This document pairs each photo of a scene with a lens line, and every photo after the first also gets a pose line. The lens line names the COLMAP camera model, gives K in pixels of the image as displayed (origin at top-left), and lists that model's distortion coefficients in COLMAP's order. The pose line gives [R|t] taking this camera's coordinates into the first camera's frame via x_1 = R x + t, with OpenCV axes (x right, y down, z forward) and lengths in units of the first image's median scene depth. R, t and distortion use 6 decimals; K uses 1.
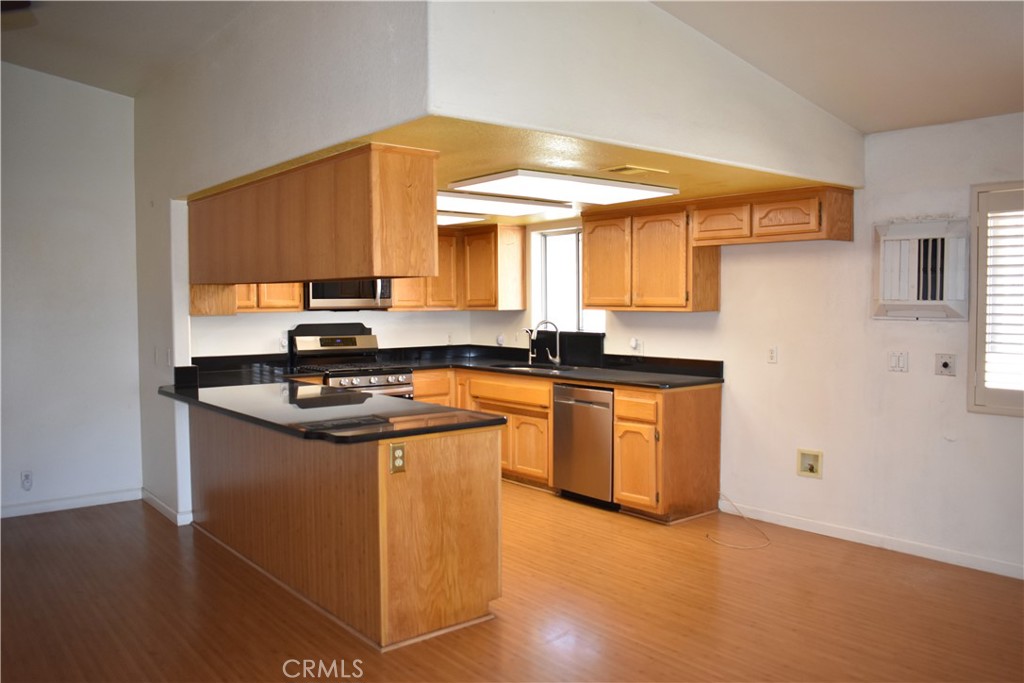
lens RADIAL K [[801.5, 0, 518.0], [0, 801.5, 339.6], [0, 0, 1]] dist [-0.095114, 0.015103]
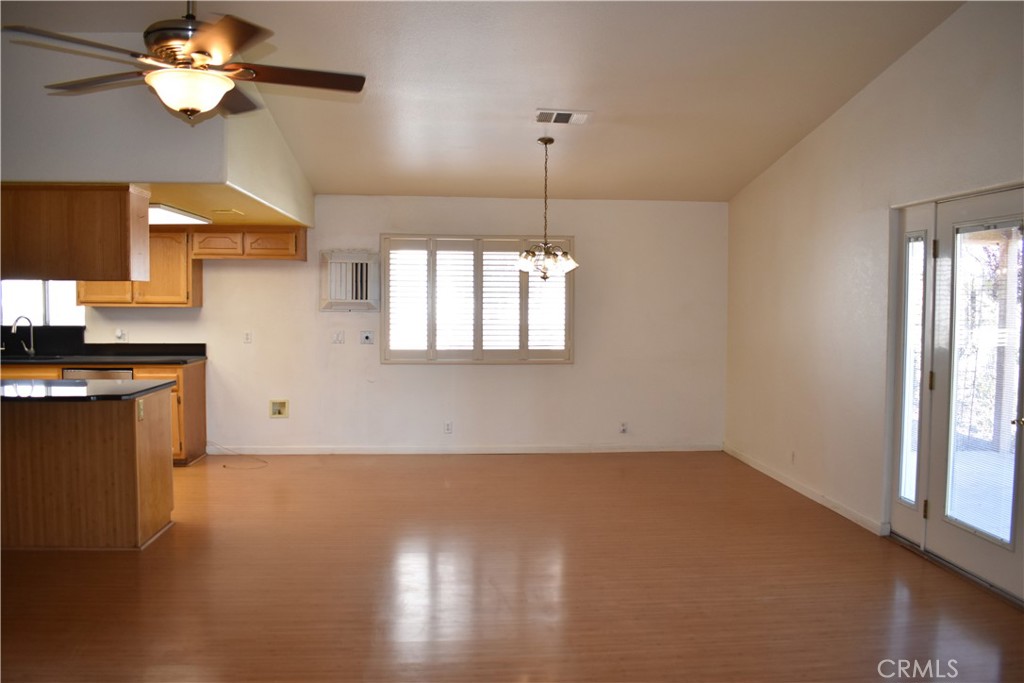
lens RADIAL K [[801.5, 0, 512.6], [0, 801.5, 338.6], [0, 0, 1]] dist [-0.095114, 0.015103]
pose [[0.569841, -0.031079, 0.821167, -0.609036], [0.029062, 0.999422, 0.017658, 0.011132], [-0.821241, 0.013803, 0.570415, -0.219734]]
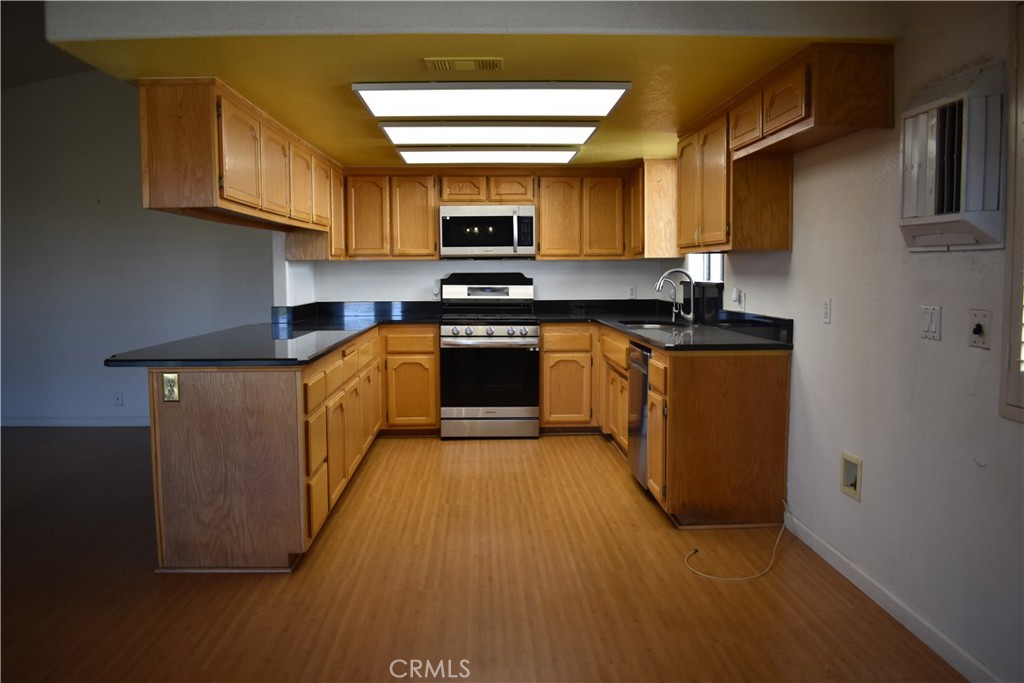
lens RADIAL K [[801.5, 0, 514.2], [0, 801.5, 341.9], [0, 0, 1]] dist [-0.095114, 0.015103]
pose [[0.798013, 0.050768, -0.600498, 0.537162], [-0.025271, 0.998388, 0.050824, 0.019038], [0.602110, -0.025383, 0.798009, 0.311000]]
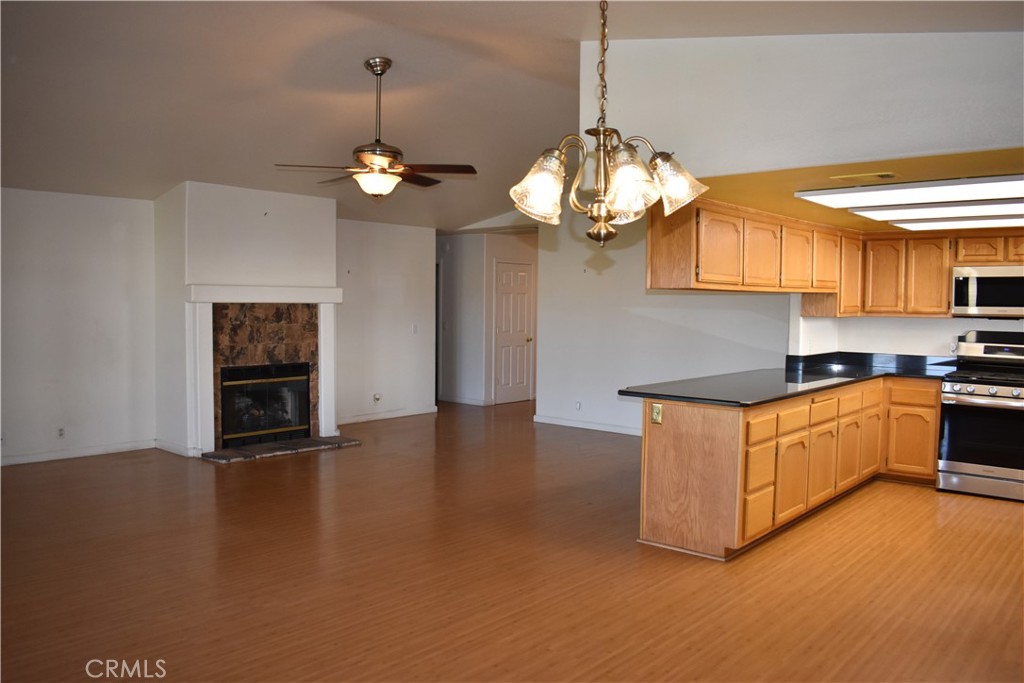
lens RADIAL K [[801.5, 0, 513.7], [0, 801.5, 341.7], [0, 0, 1]] dist [-0.095114, 0.015103]
pose [[0.162510, 0.053295, -0.985266, 0.827789], [-0.057100, 0.997375, 0.044532, -0.021494], [0.985053, 0.049022, 0.165127, 0.333527]]
